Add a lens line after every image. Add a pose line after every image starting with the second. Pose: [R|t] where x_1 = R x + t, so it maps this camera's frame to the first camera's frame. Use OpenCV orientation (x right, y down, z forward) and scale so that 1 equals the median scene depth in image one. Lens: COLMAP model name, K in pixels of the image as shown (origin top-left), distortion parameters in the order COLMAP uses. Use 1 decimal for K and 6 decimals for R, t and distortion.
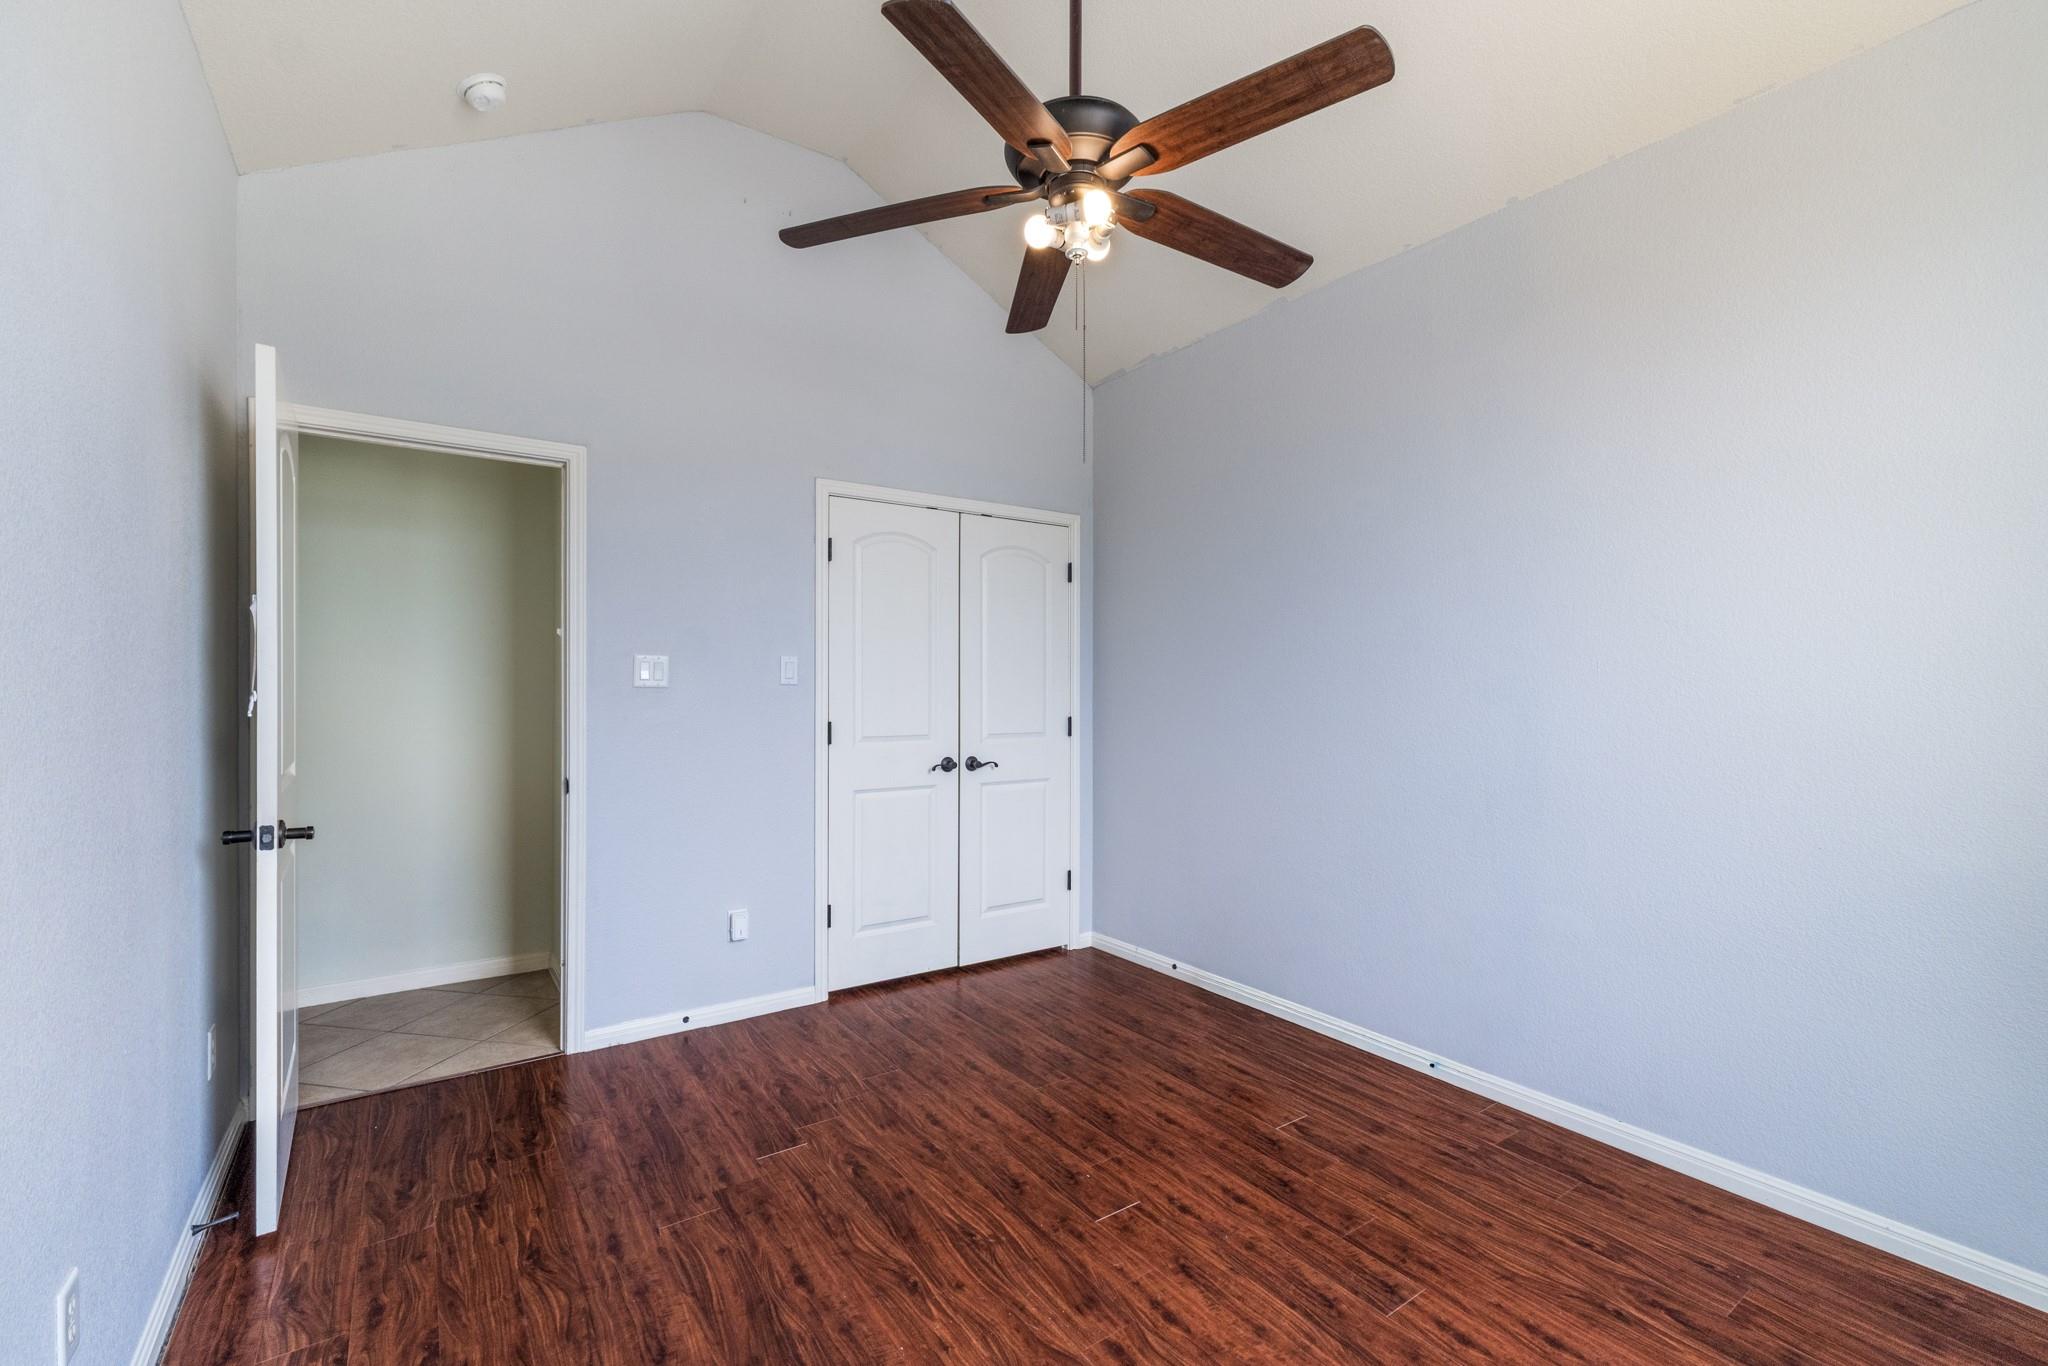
lens RADIAL K [[866.7, 0, 1025.2], [0, 866.7, 691.4], [0, 0, 1]] dist [0.005194, -0.000679]
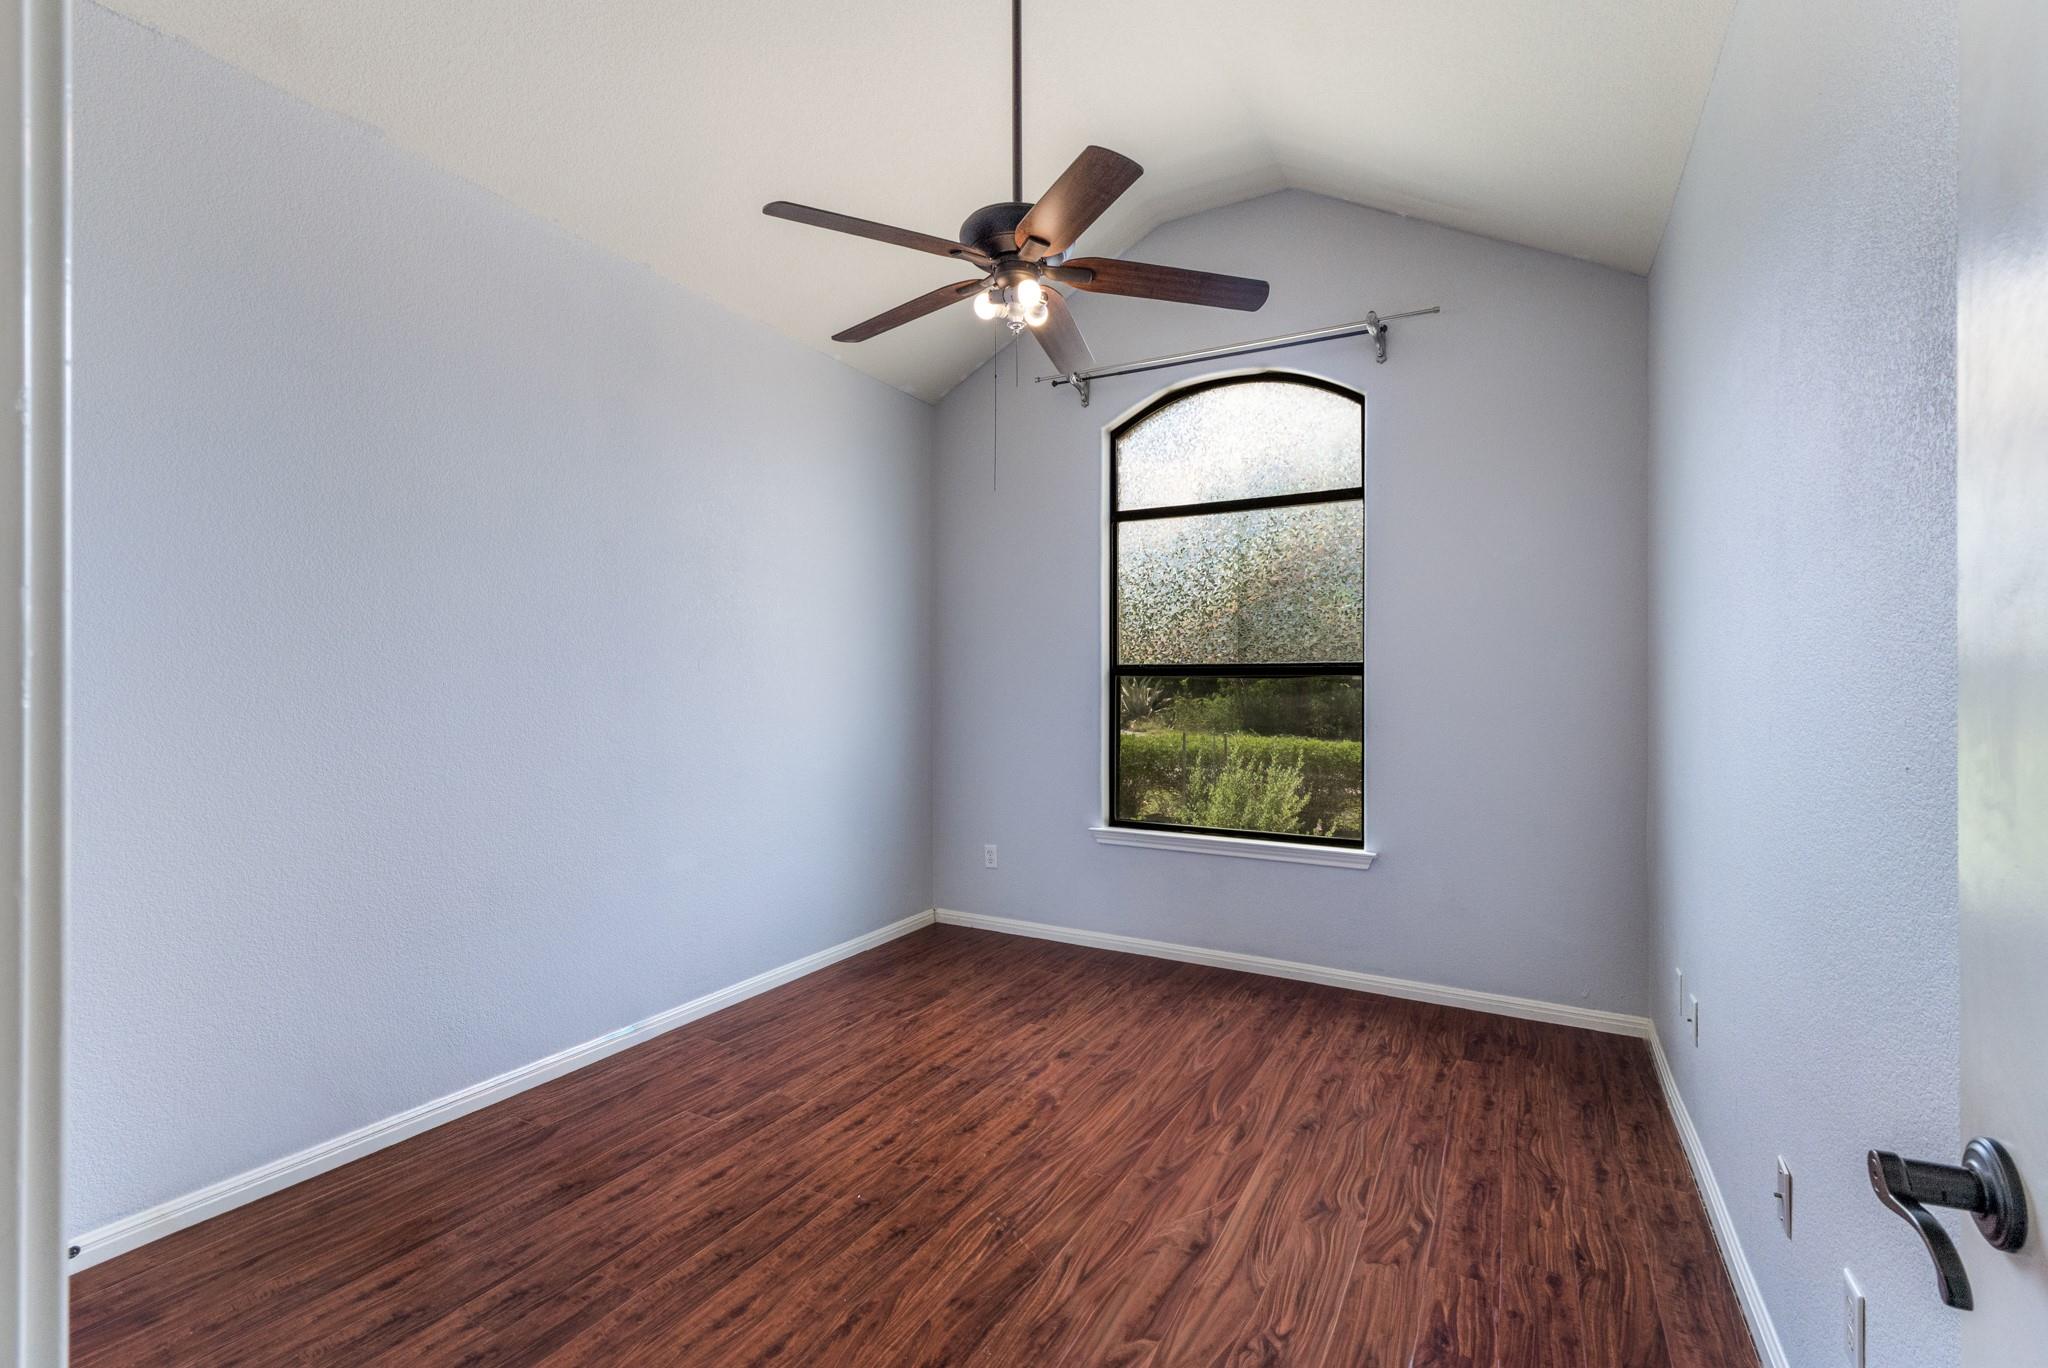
lens RADIAL K [[873.1, 0, 1026.7], [0, 873.1, 680.8], [0, 0, 1]] dist [-0.000145, -0.000037]
pose [[-0.430904, 0.001328, 0.902397, -0.901171], [0.001279, 0.999999, -0.000861, -0.008840], [-0.902397, 0.000783, -0.430906, 1.284304]]
